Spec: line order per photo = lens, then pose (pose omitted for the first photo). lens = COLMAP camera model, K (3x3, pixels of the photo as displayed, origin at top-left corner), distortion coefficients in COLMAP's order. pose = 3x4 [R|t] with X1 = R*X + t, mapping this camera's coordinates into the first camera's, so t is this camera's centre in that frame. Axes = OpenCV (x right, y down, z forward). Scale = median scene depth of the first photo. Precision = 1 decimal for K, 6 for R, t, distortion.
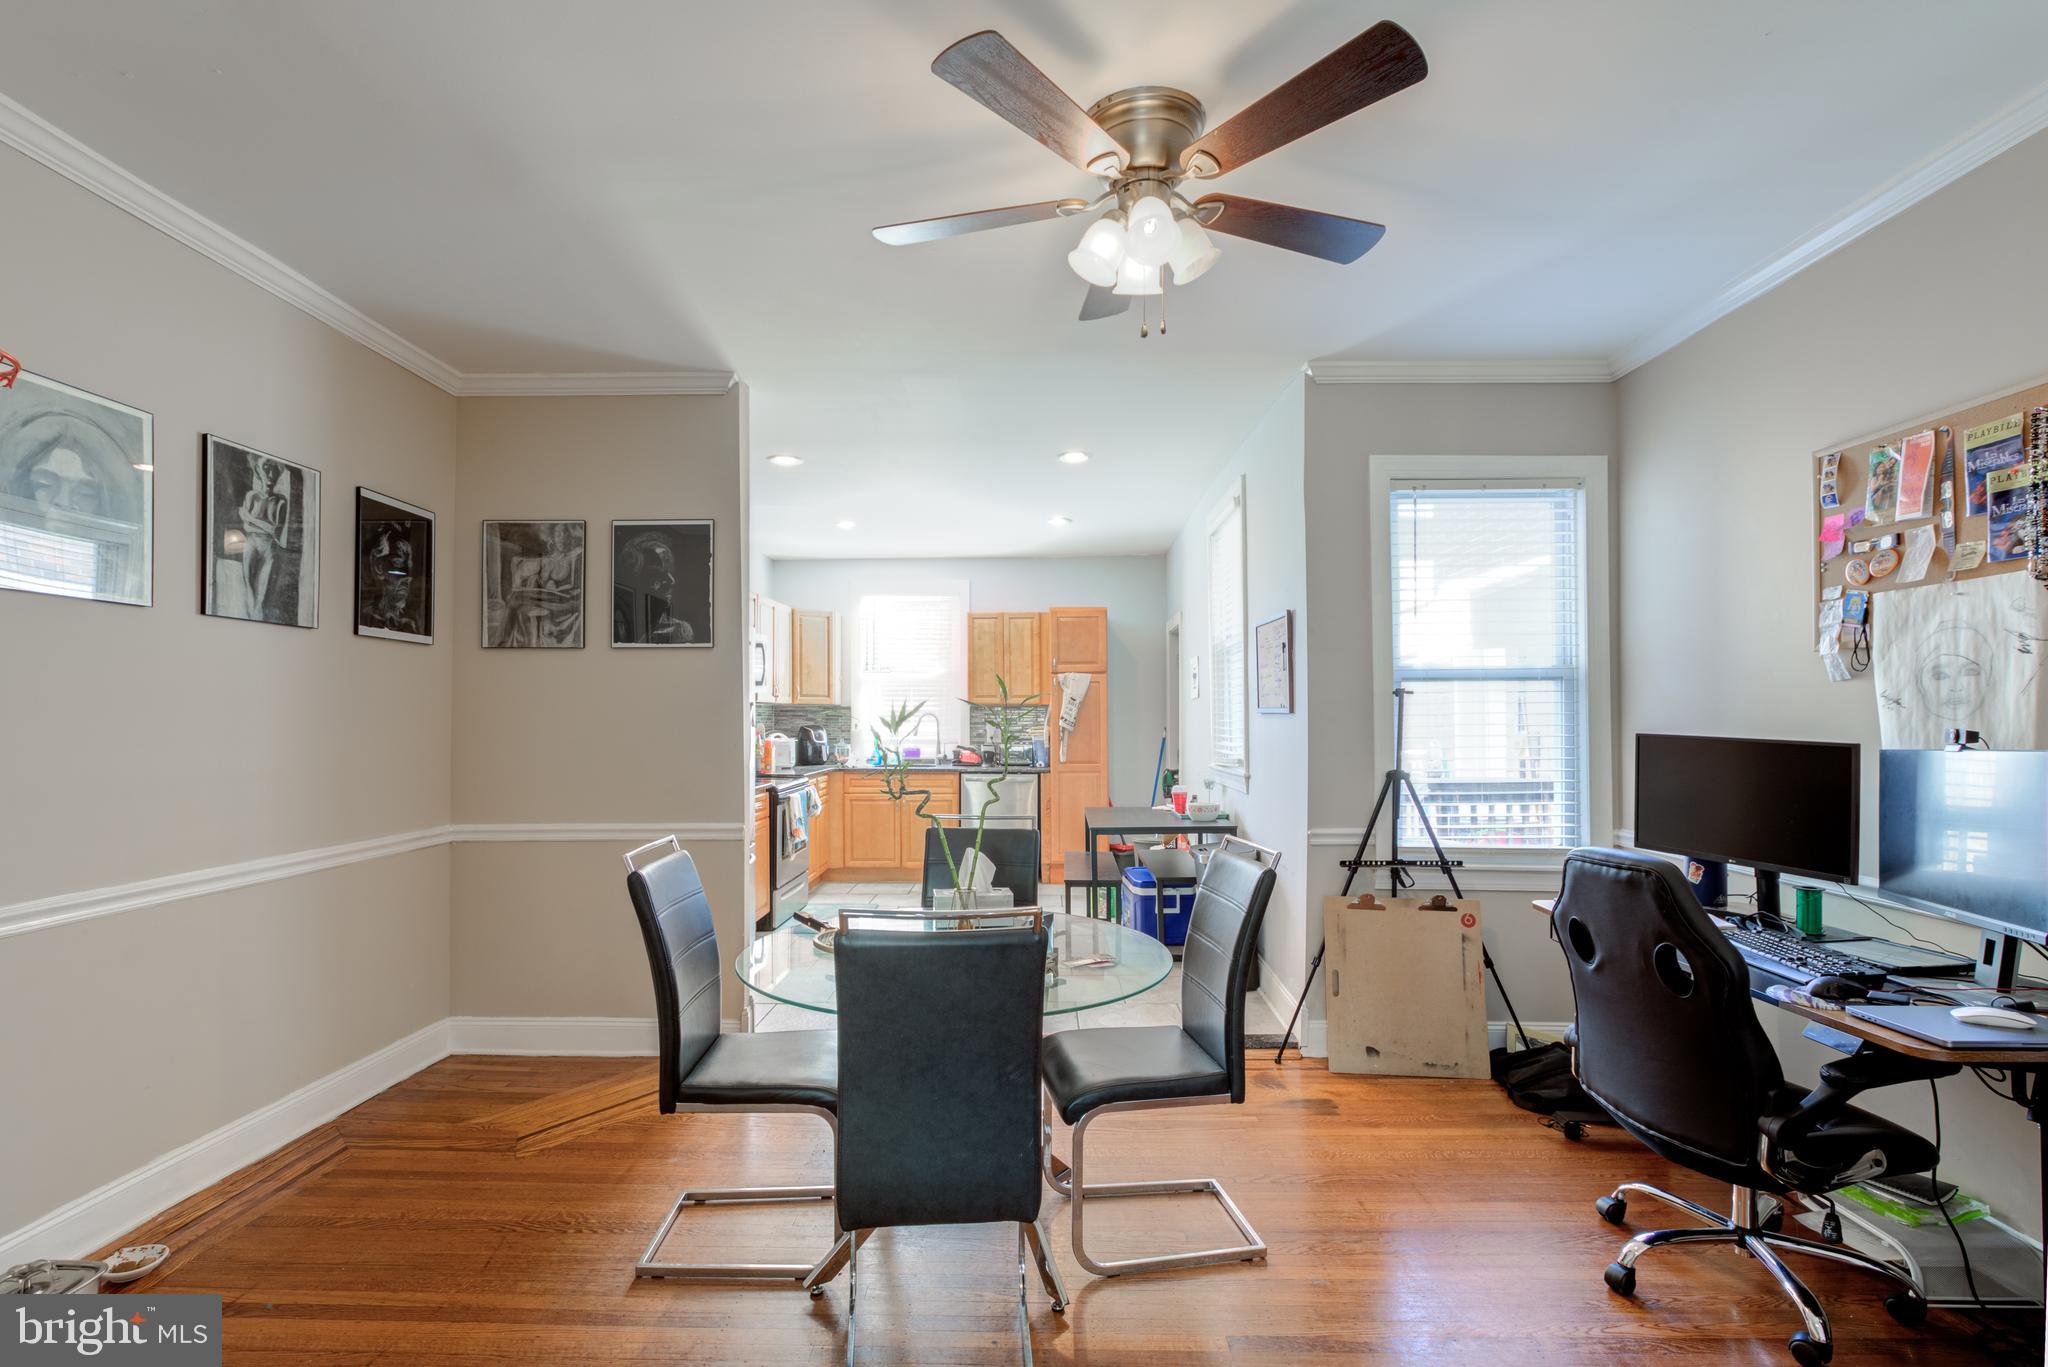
lens RADIAL K [[930.2, 0, 1017.0], [0, 930.2, 699.4], [0, 0, 1]] dist [-0.019011, 0.007178]
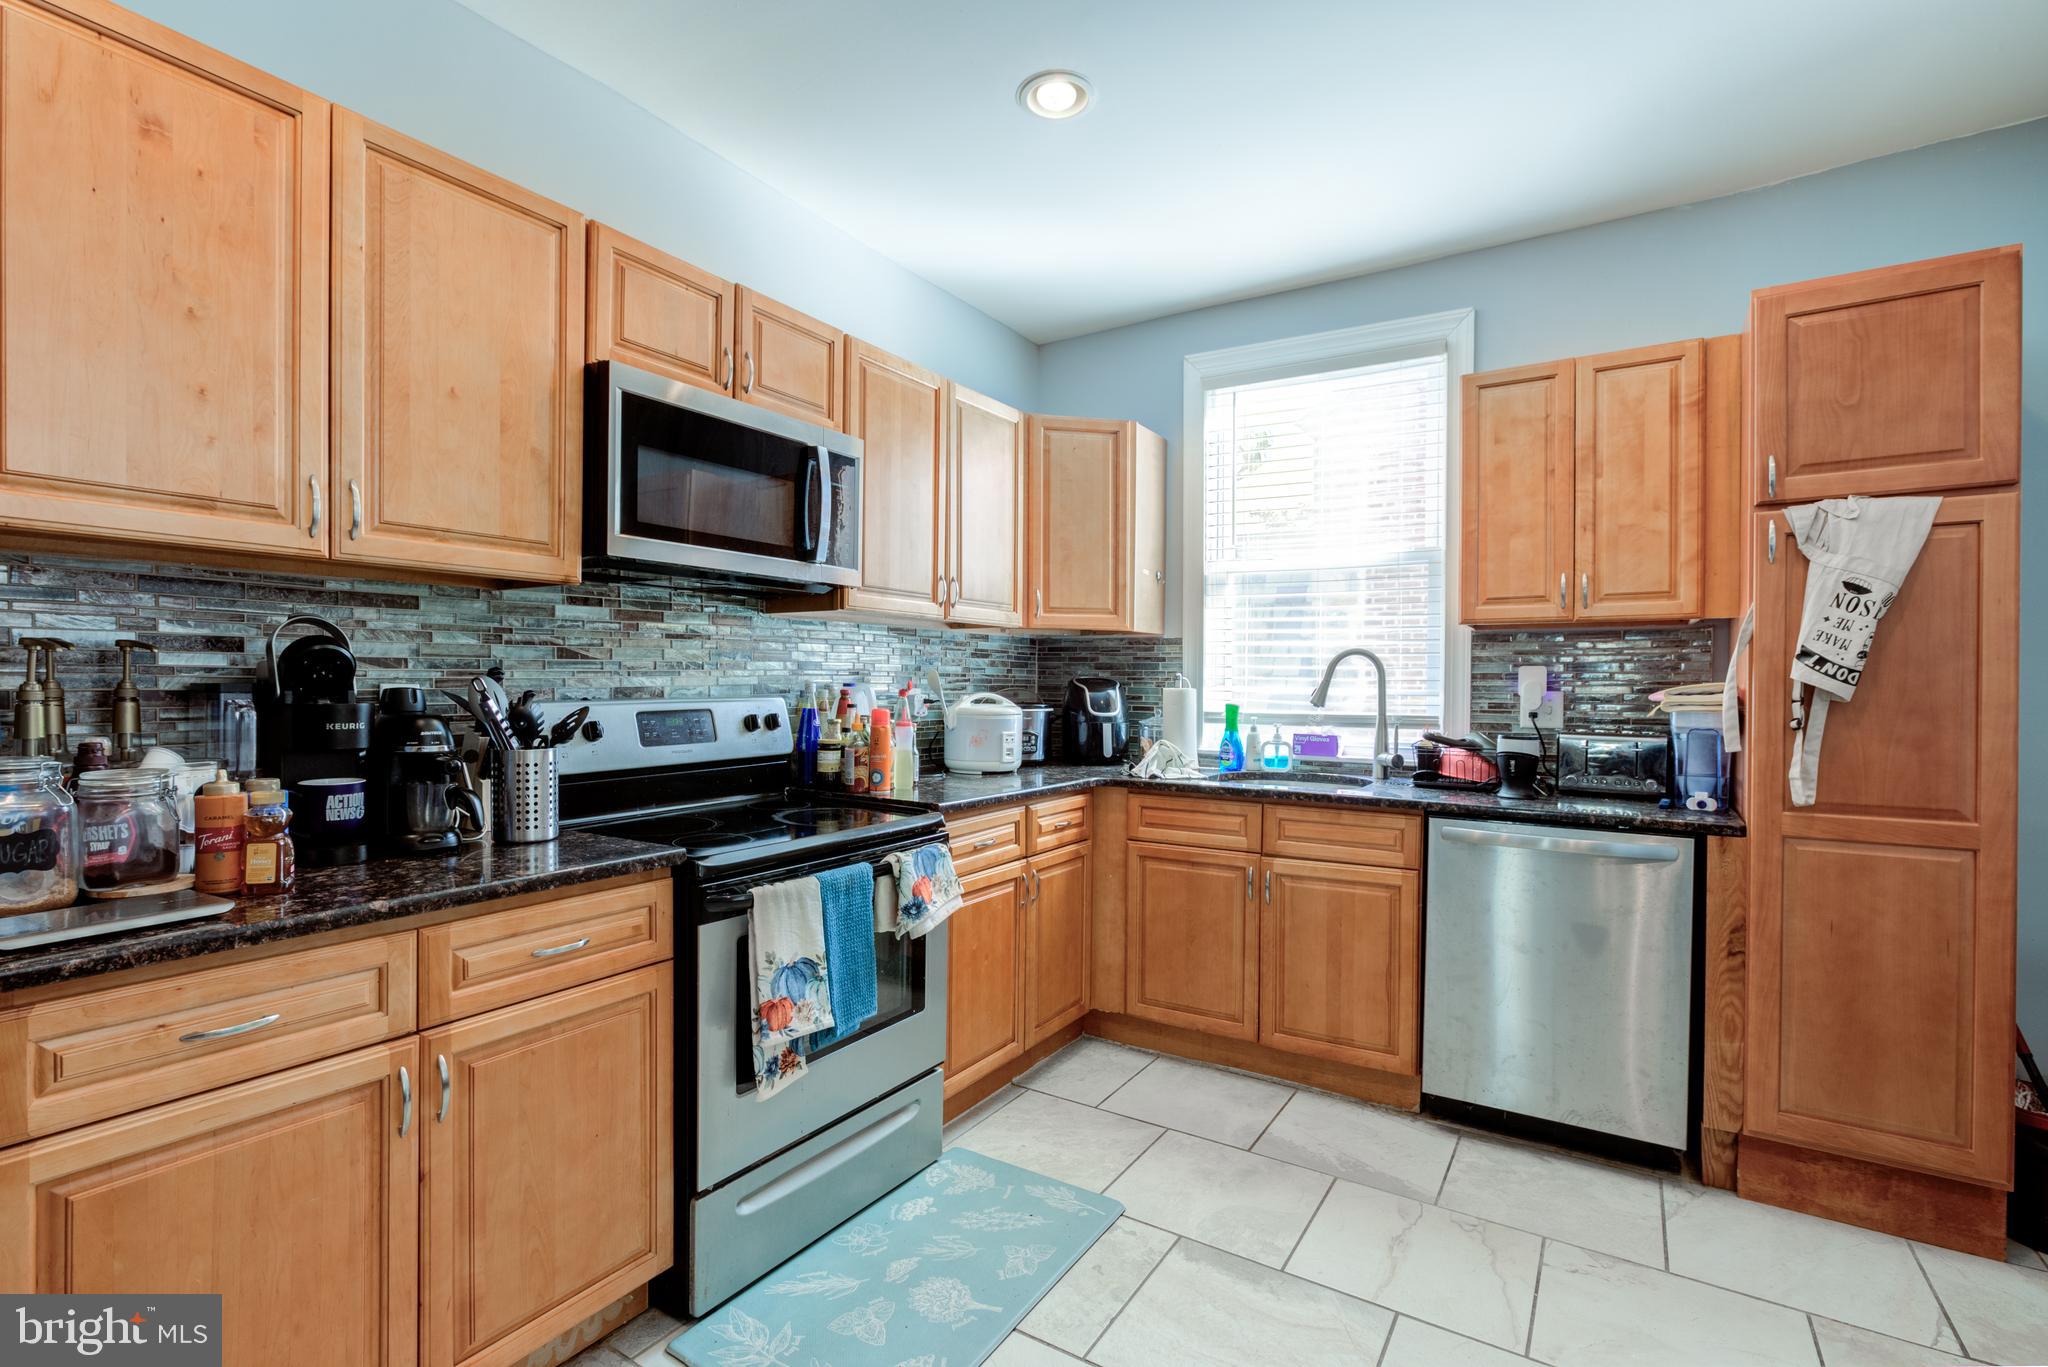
lens RADIAL K [[933.1, 0, 1013.9], [0, 933.1, 691.7], [0, 0, 1]] dist [-0.015026, 0.006604]
pose [[0.849653, 0.013845, -0.527160, -0.017572], [0.000876, 0.999617, 0.027666, 0.046159], [0.527341, -0.023968, 0.849316, 1.246761]]
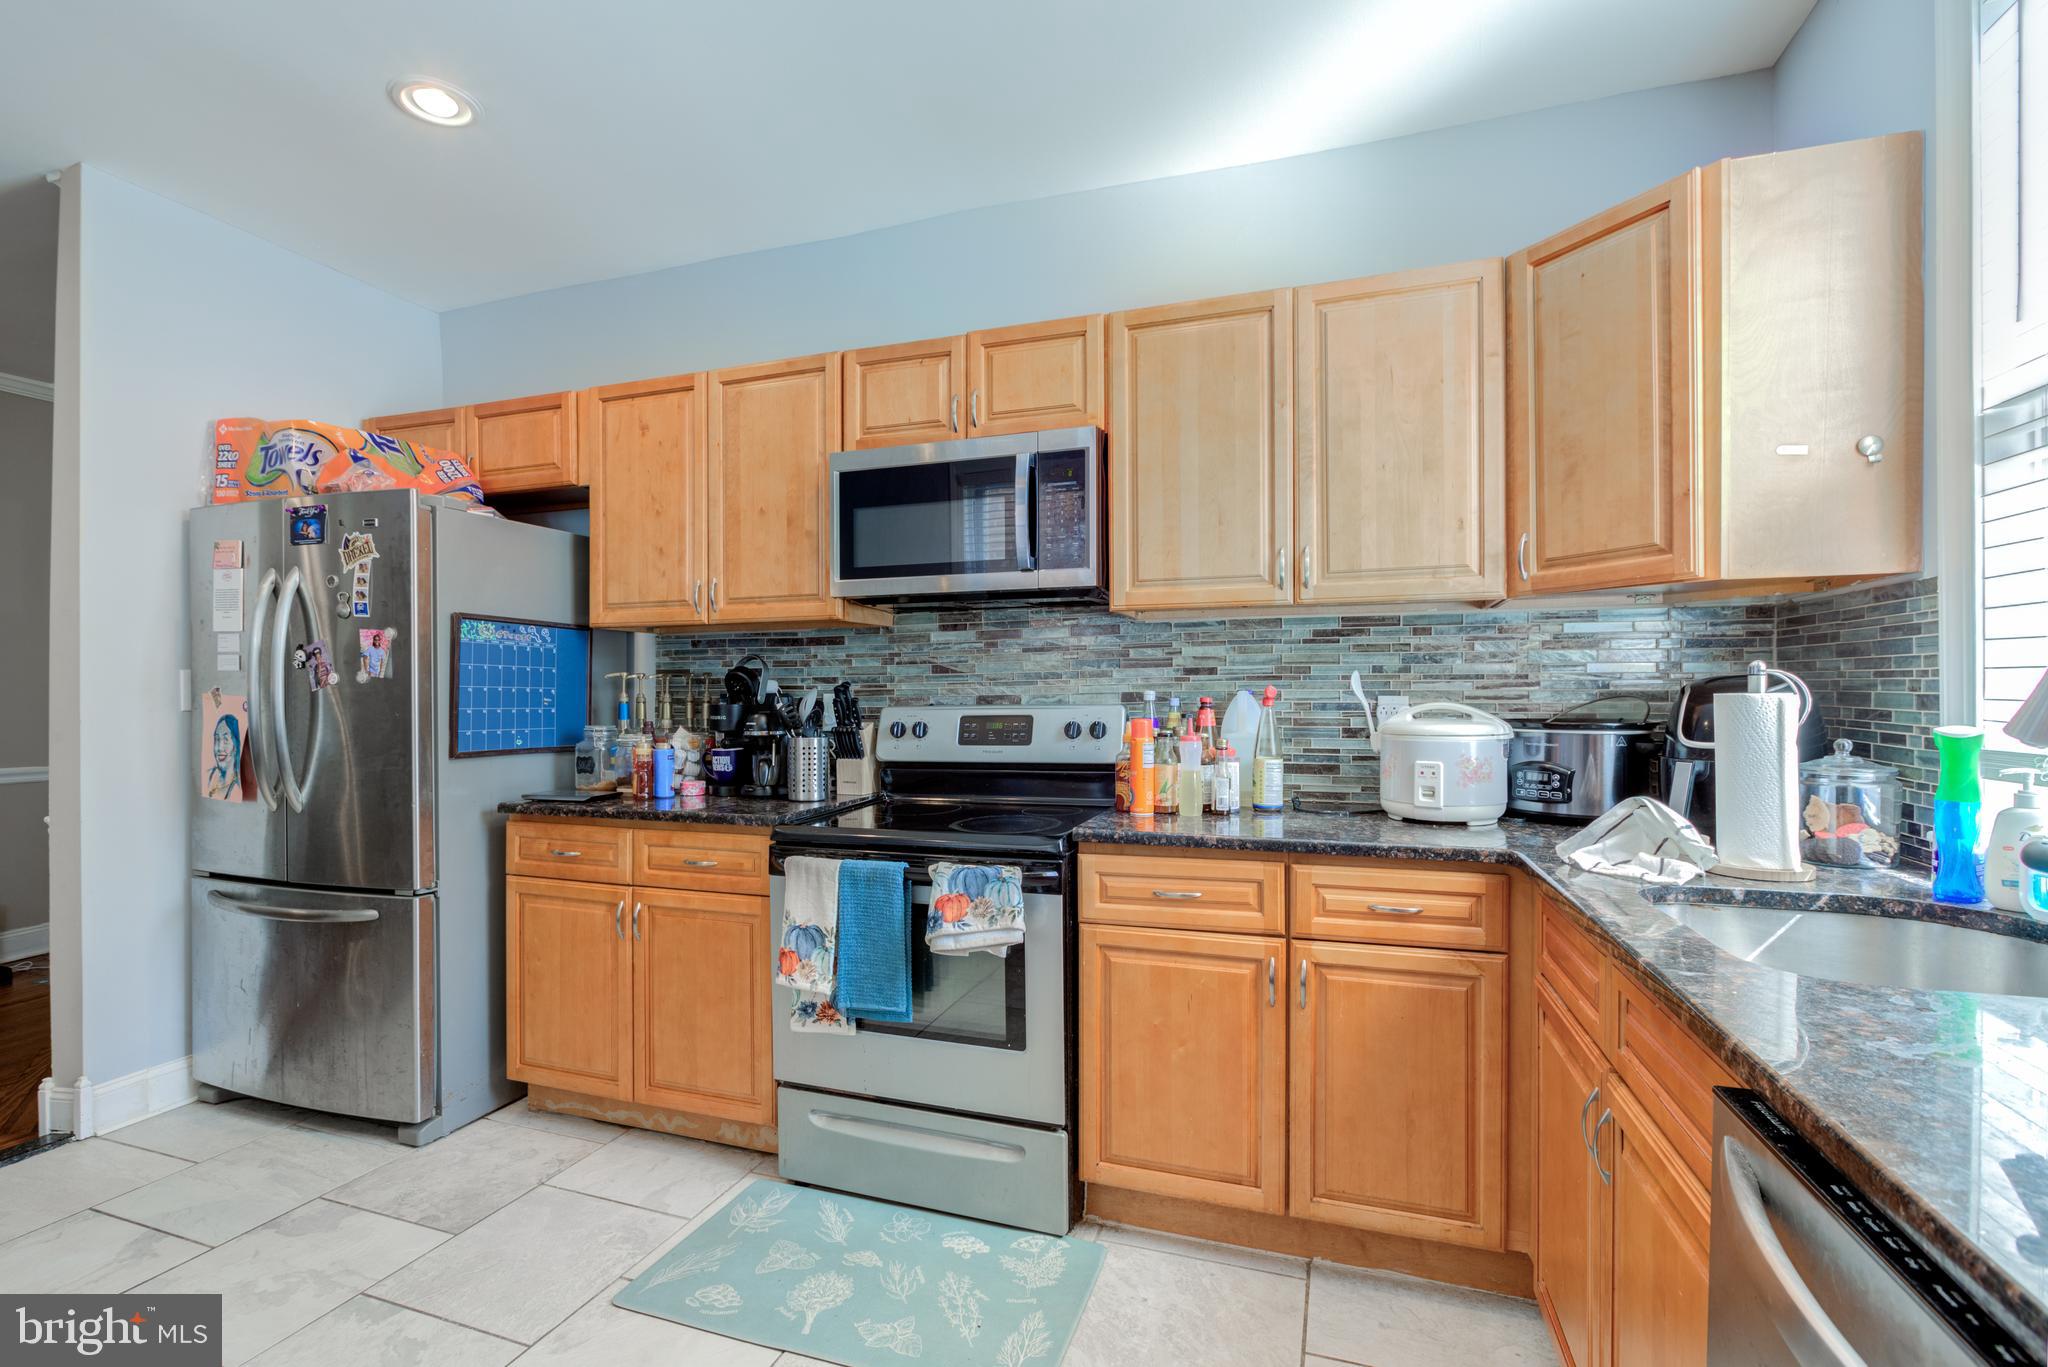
lens RADIAL K [[930.2, 0, 1017.0], [0, 930.2, 699.4], [0, 0, 1]] dist [-0.019011, 0.007178]
pose [[-0.309236, 0.009197, -0.950941, 0.138642], [0.022265, 0.999749, 0.002428, 0.062588], [0.950725, -0.020421, -0.309363, 1.916931]]
